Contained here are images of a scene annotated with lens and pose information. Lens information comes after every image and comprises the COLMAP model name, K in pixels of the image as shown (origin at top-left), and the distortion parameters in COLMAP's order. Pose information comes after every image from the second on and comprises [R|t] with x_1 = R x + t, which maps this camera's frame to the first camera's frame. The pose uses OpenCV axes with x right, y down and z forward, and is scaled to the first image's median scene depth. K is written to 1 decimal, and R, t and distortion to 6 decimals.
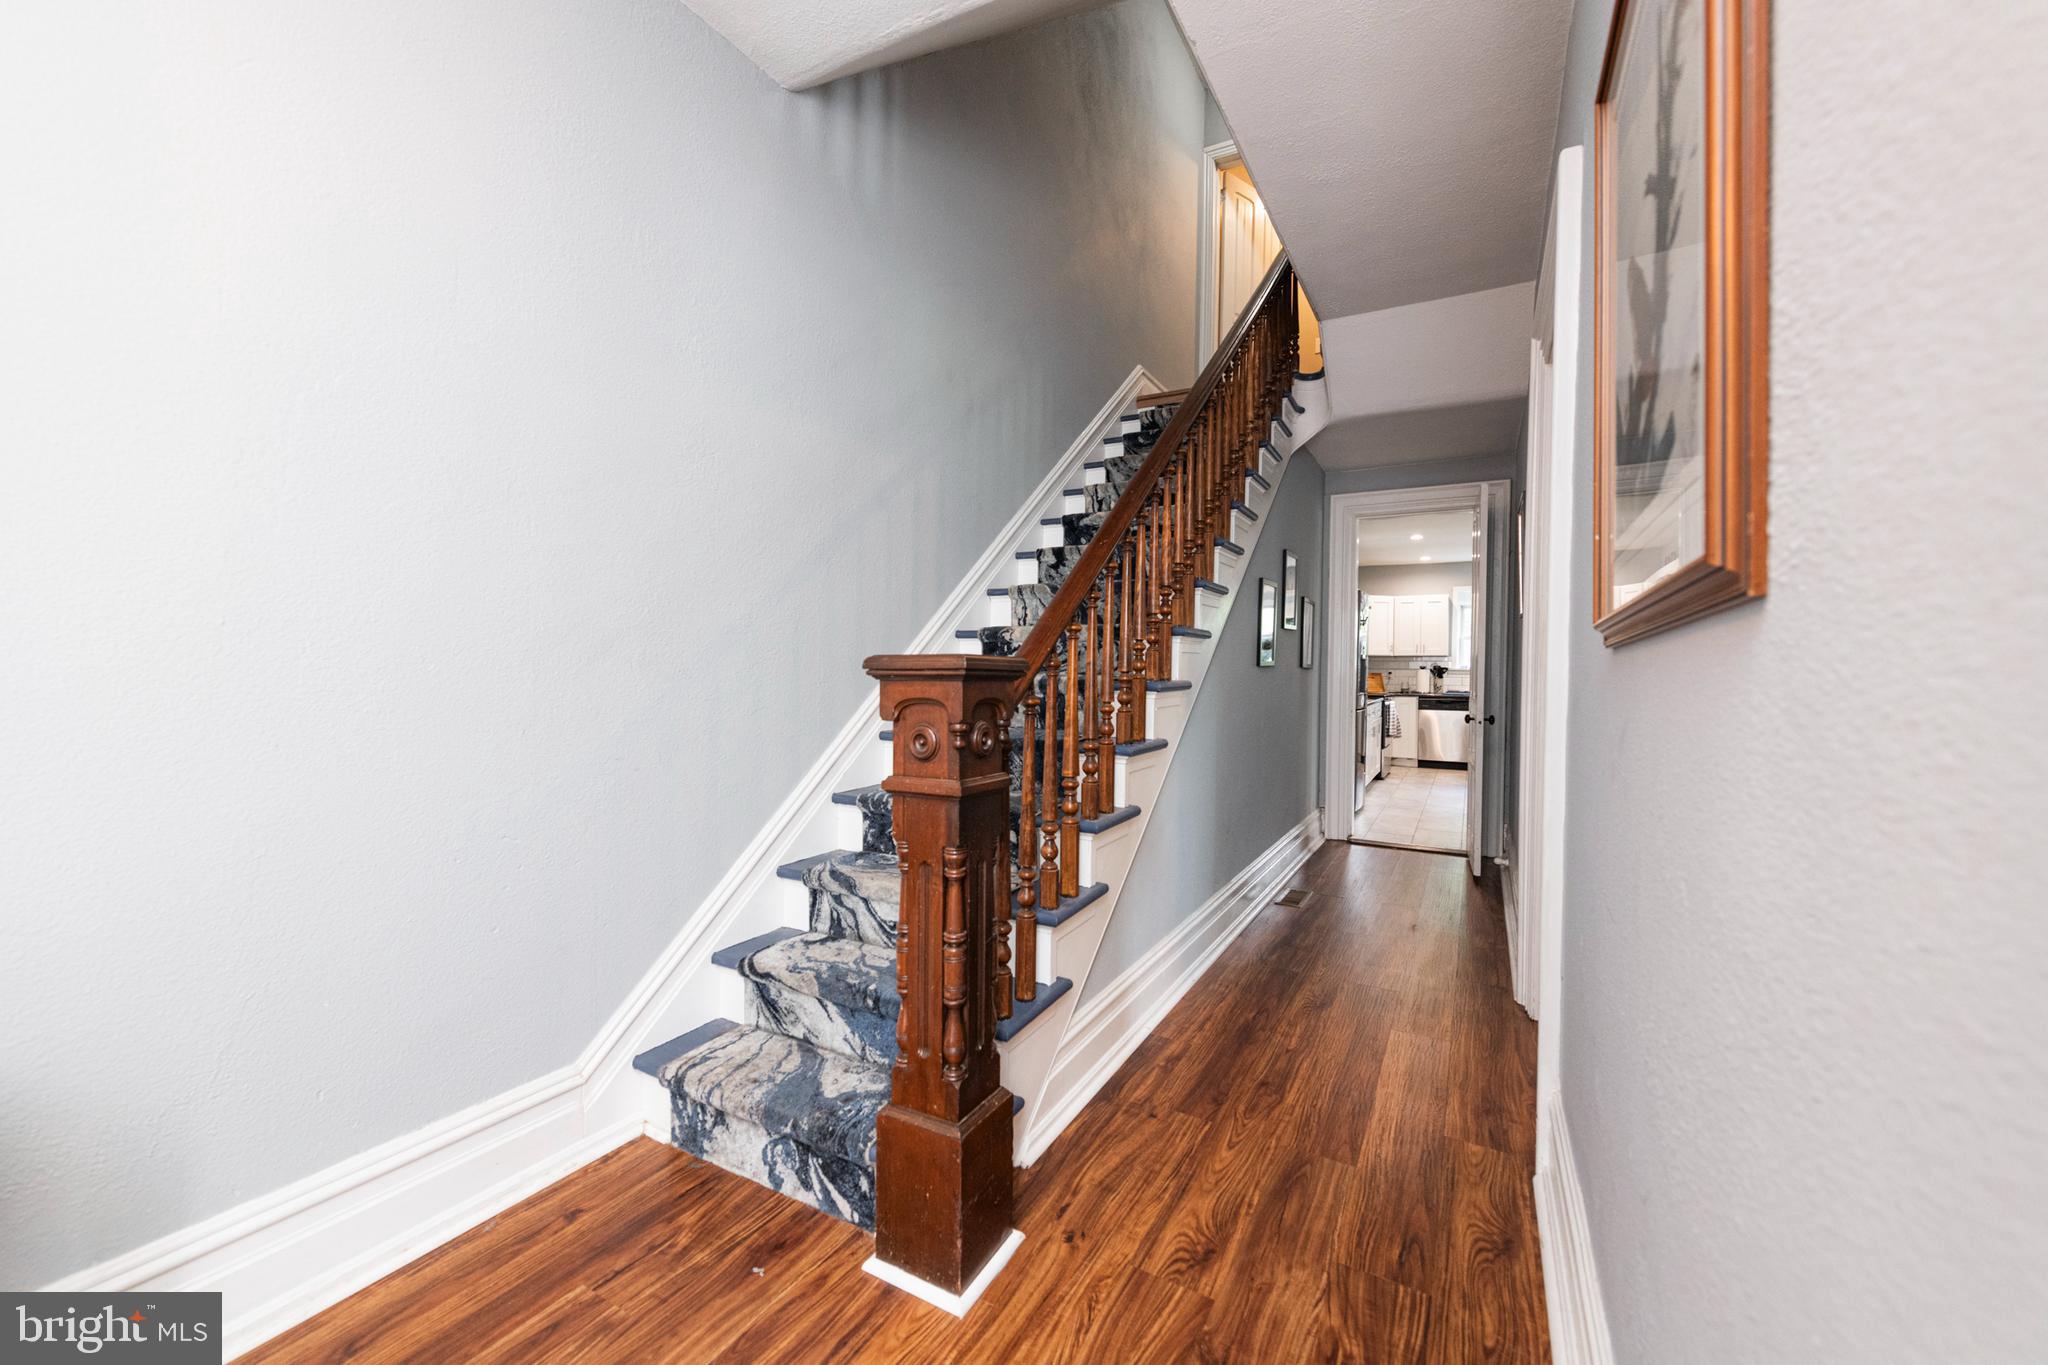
lens RADIAL K [[801.2, 0, 1035.9], [0, 801.2, 670.4], [0, 0, 1]] dist [0.001636, -0.000040]
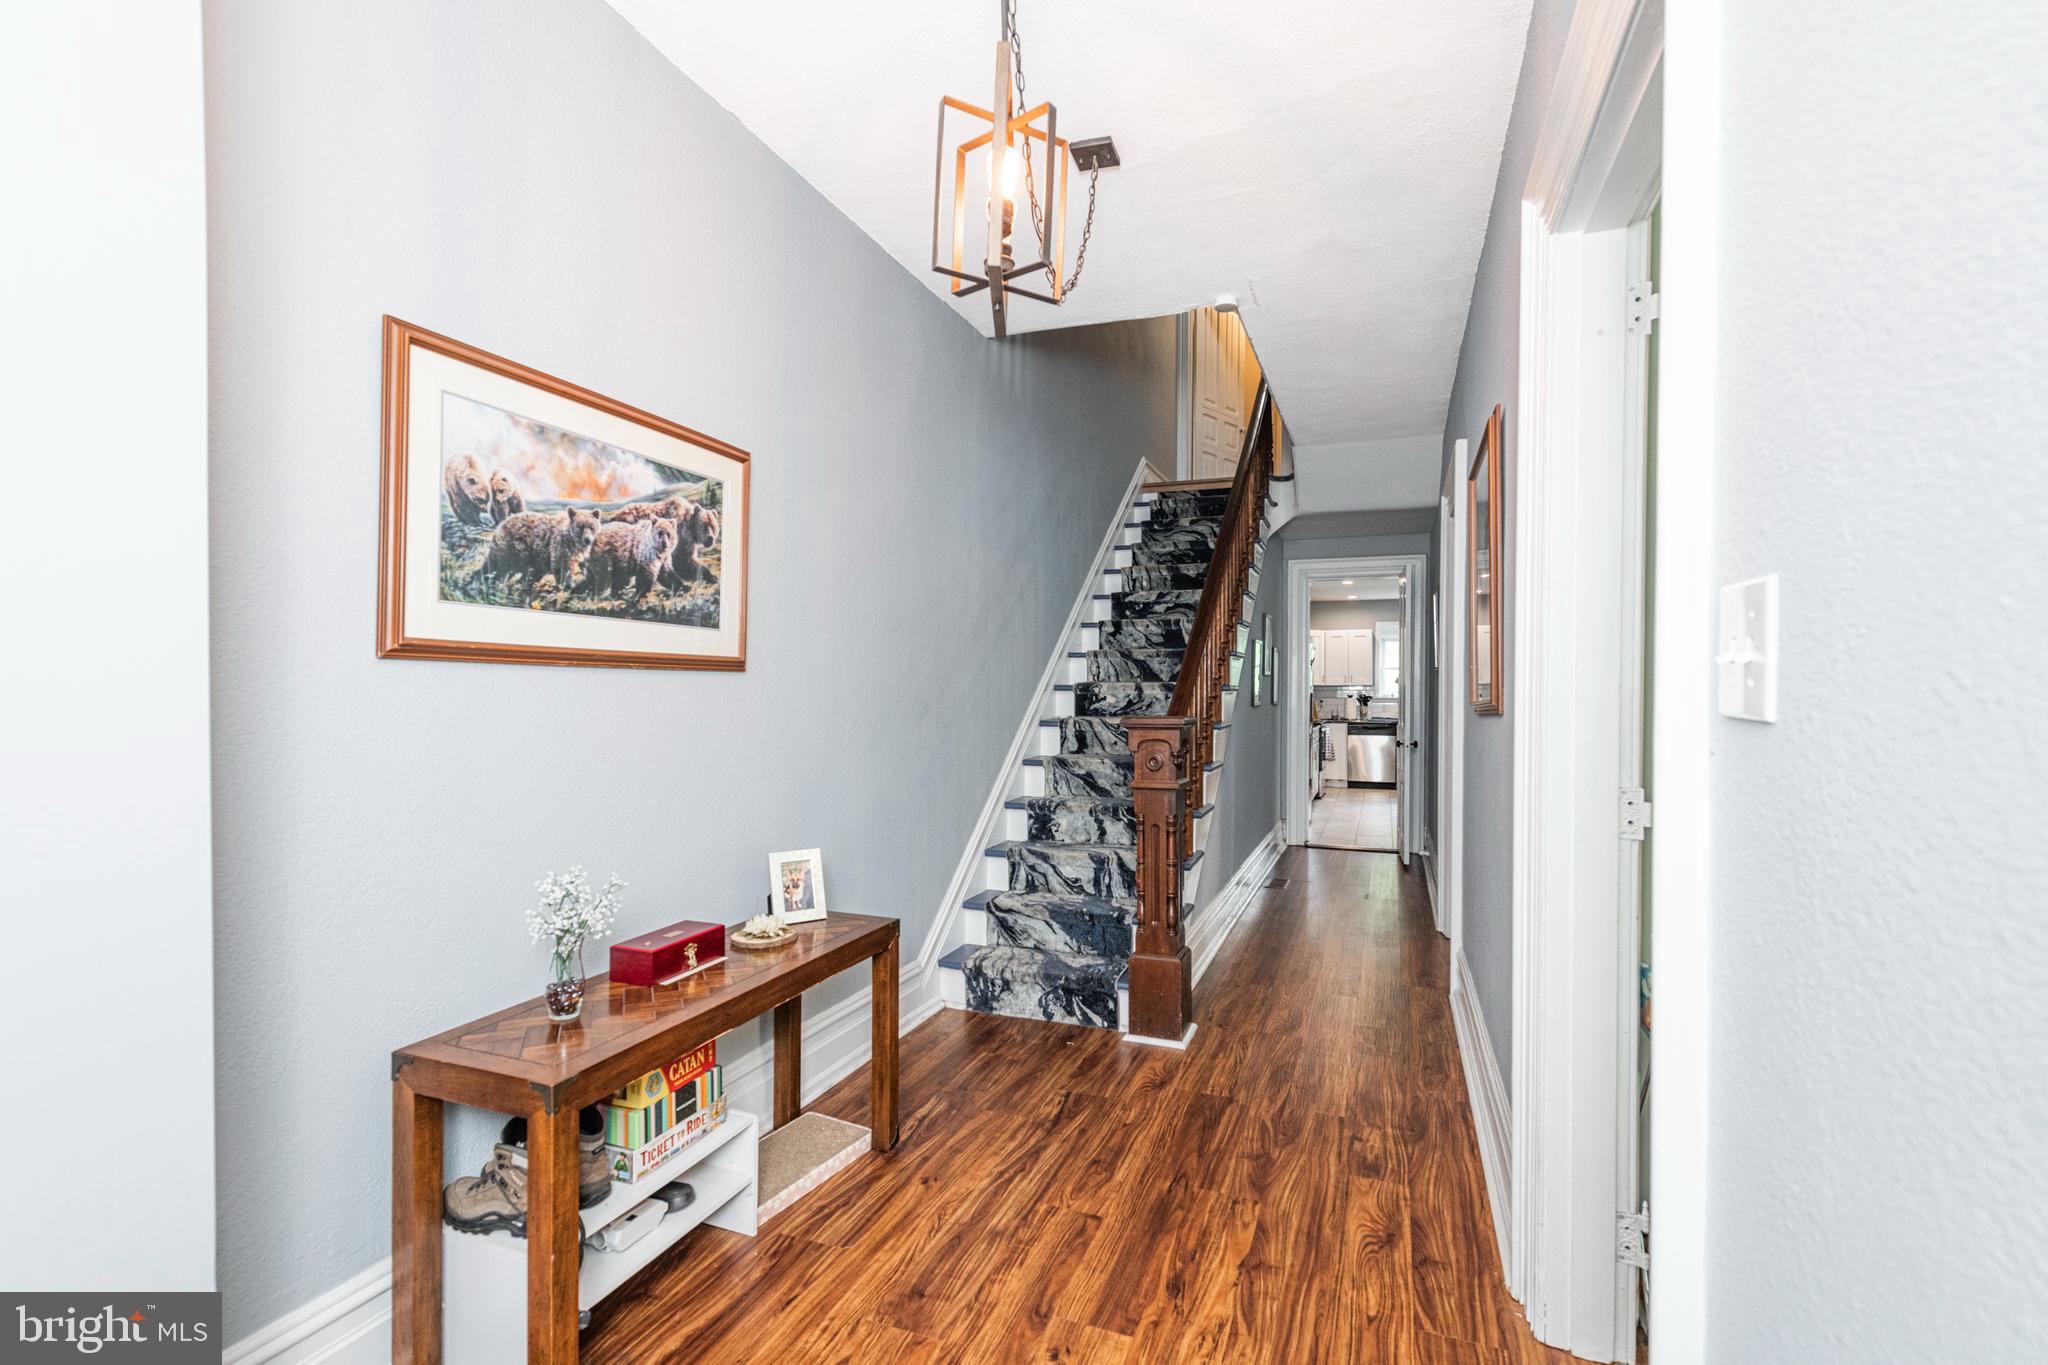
lens RADIAL K [[961.6, 0, 1031.0], [0, 961.6, 677.0], [0, 0, 1]] dist [-0.001466, -0.000167]
pose [[0.988805, -0.004269, 0.149152, -0.514253], [0.006228, 0.999900, -0.012671, -0.057690], [-0.149083, 0.013458, 0.988733, -0.824896]]
